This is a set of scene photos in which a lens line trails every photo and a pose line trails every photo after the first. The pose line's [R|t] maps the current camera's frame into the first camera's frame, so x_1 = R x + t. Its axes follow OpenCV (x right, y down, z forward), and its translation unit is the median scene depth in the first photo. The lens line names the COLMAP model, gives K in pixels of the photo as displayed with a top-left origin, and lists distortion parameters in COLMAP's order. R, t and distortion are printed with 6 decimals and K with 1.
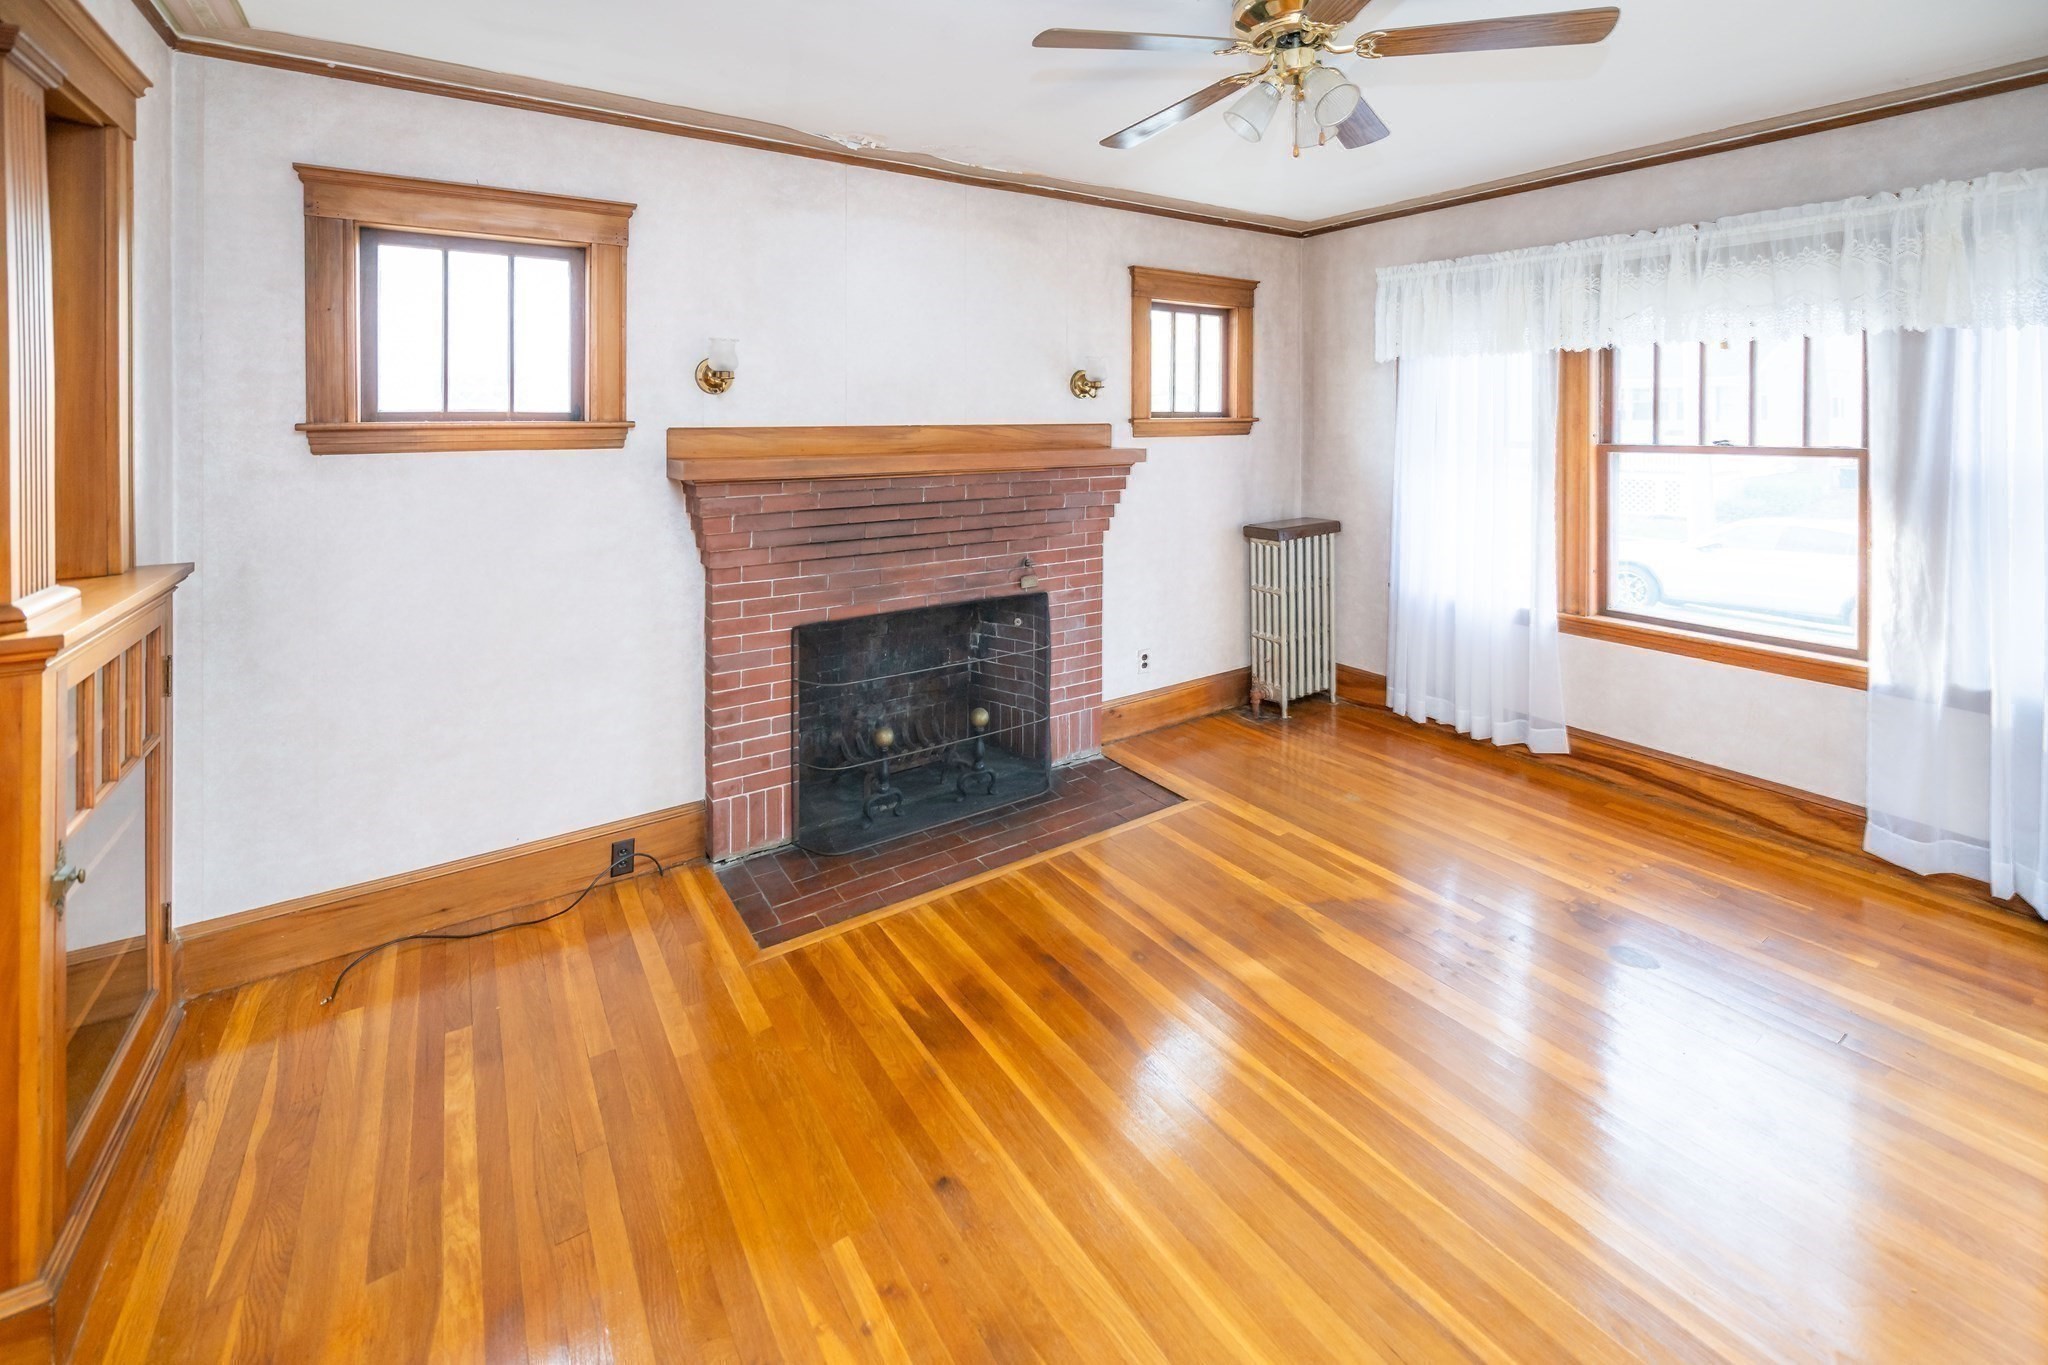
lens RADIAL K [[915.6, 0, 964.4], [0, 915.6, 440.5], [0, 0, 1]] dist [-0.001363, -0.000207]
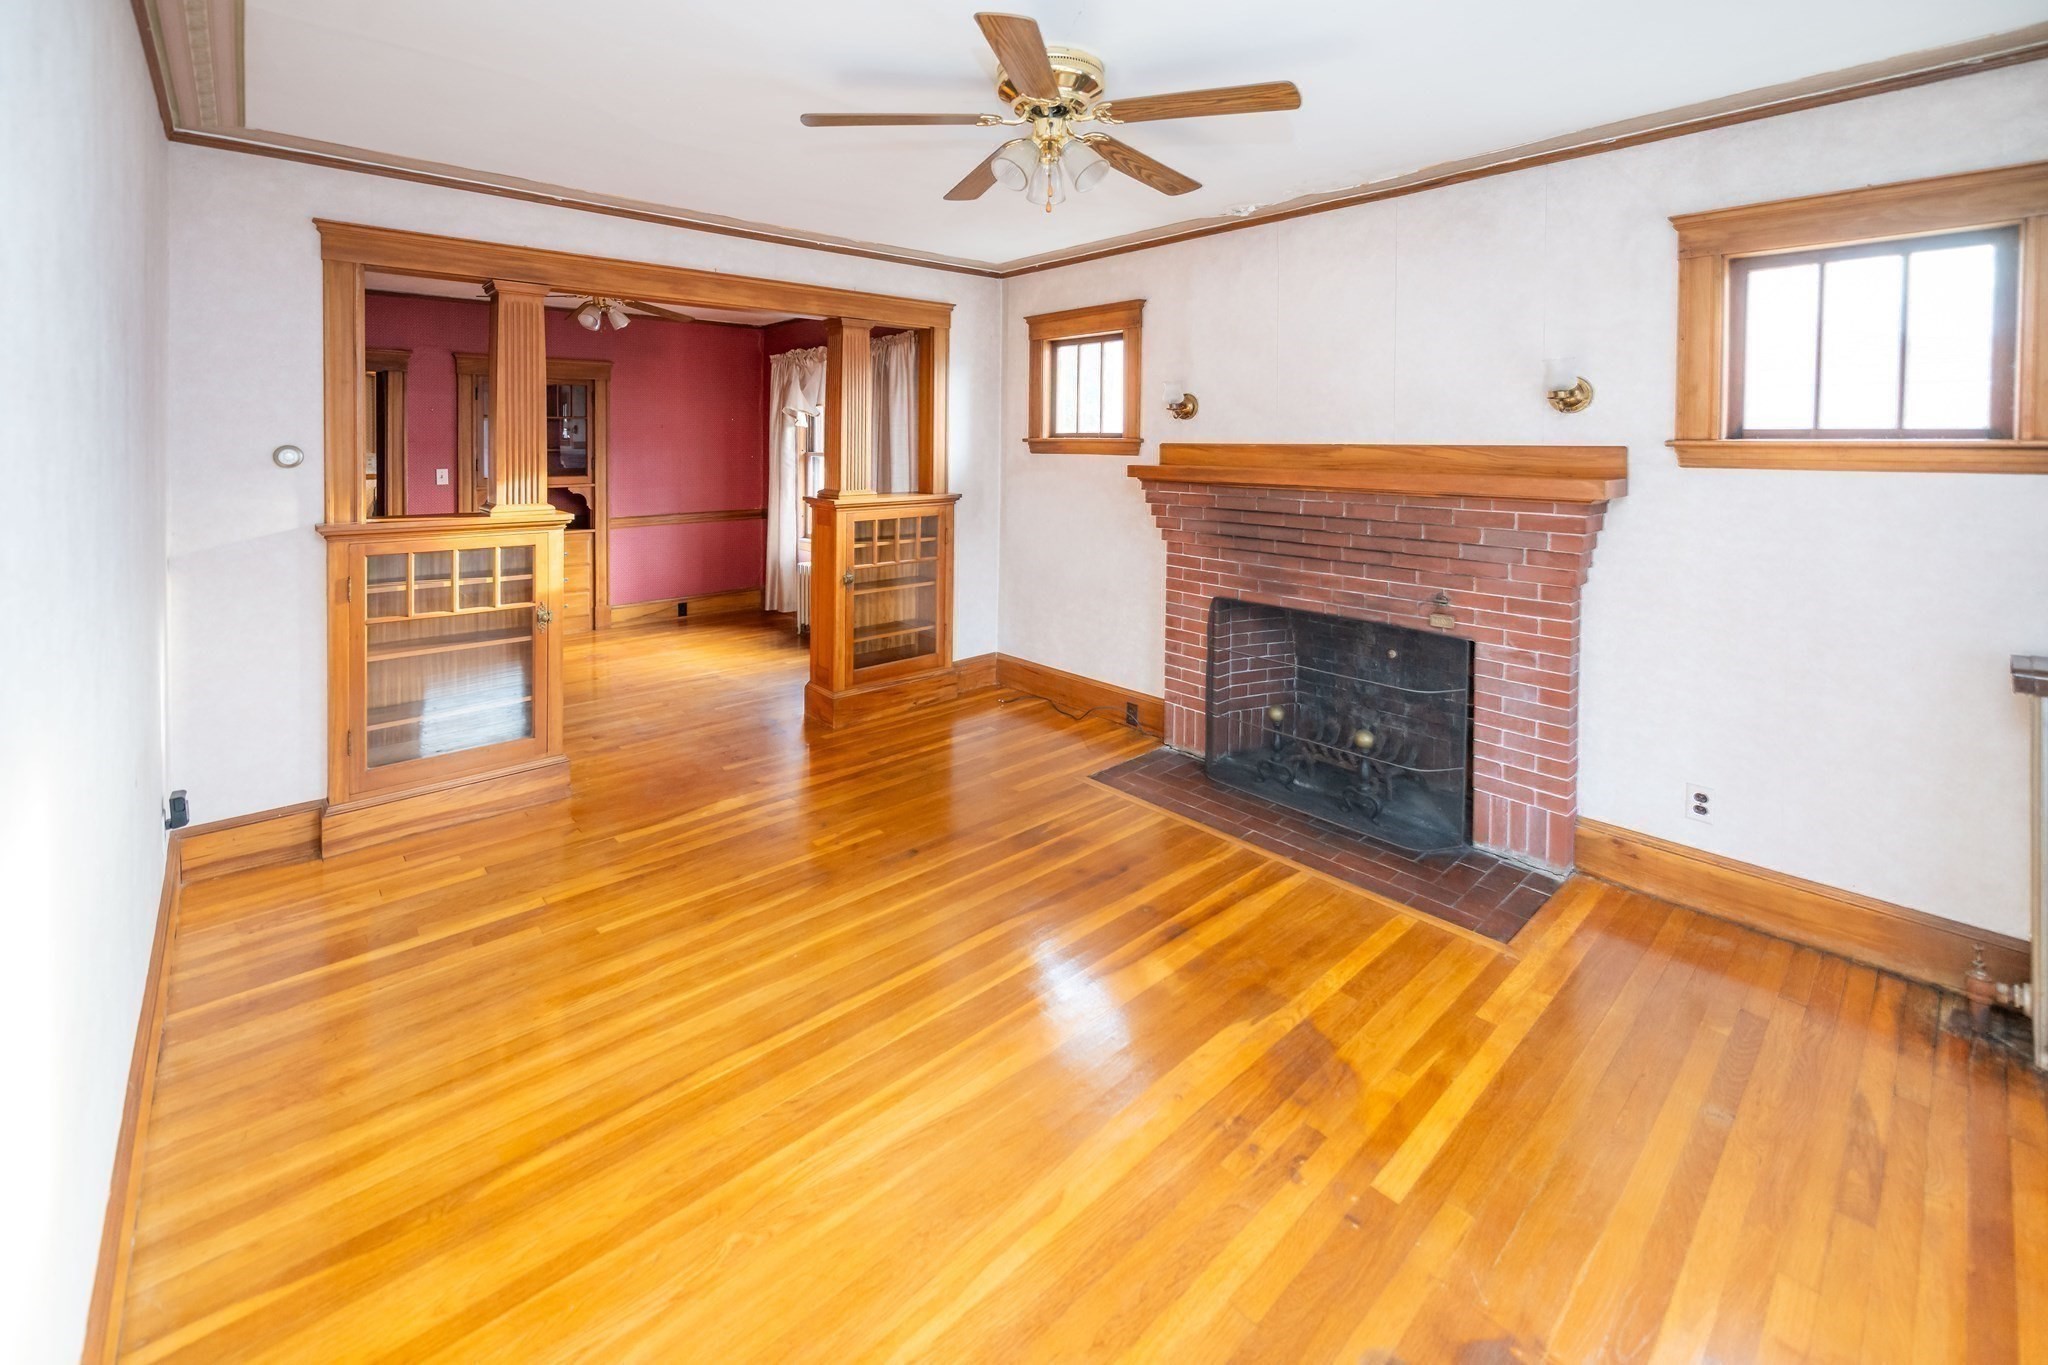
lens RADIAL K [[834.7, 0, 1019.2], [0, 834.7, 471.7], [0, 0, 1]] dist [-0.000638, 0.000186]
pose [[0.148120, 0.045858, -0.987906, 0.841877], [-0.025744, 0.998765, 0.042503, -0.016143], [0.988634, 0.019137, 0.149117, 0.488147]]
